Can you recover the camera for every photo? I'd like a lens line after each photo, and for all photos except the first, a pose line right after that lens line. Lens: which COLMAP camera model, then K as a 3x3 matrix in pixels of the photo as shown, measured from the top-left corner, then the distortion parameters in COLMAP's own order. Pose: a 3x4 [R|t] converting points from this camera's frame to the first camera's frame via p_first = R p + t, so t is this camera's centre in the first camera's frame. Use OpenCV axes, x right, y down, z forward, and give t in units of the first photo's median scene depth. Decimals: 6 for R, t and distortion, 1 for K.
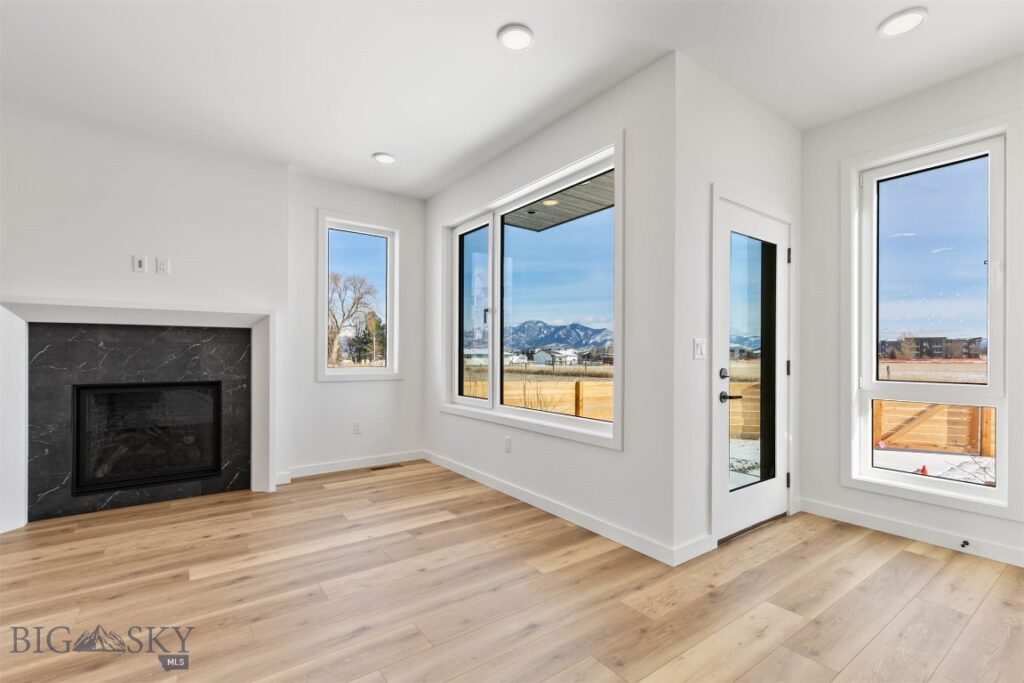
lens RADIAL K [[463.6, 0, 514.2], [0, 463.6, 351.1], [0, 0, 1]] dist [0.008401, -0.000979]
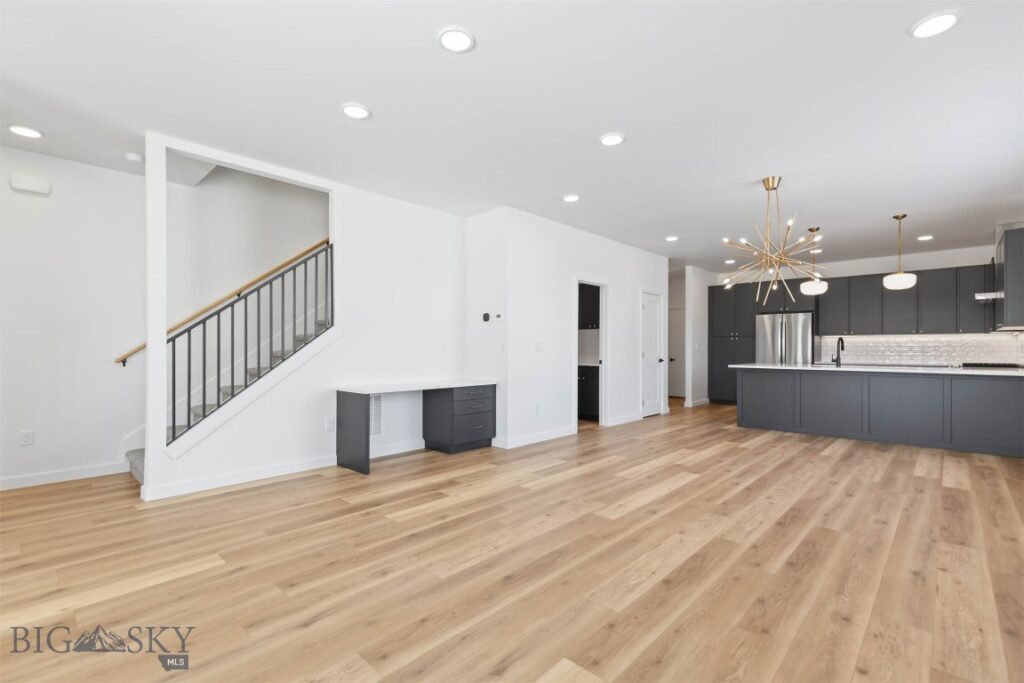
lens RADIAL K [[463.6, 0, 511.6], [0, 463.6, 351.5], [0, 0, 1]] dist [0.008401, -0.000979]
pose [[-0.982569, -0.002828, -0.185876, -0.315675], [-0.003804, 0.999981, 0.004896, 0.001472], [0.185859, 0.005518, -0.982561, 1.141283]]
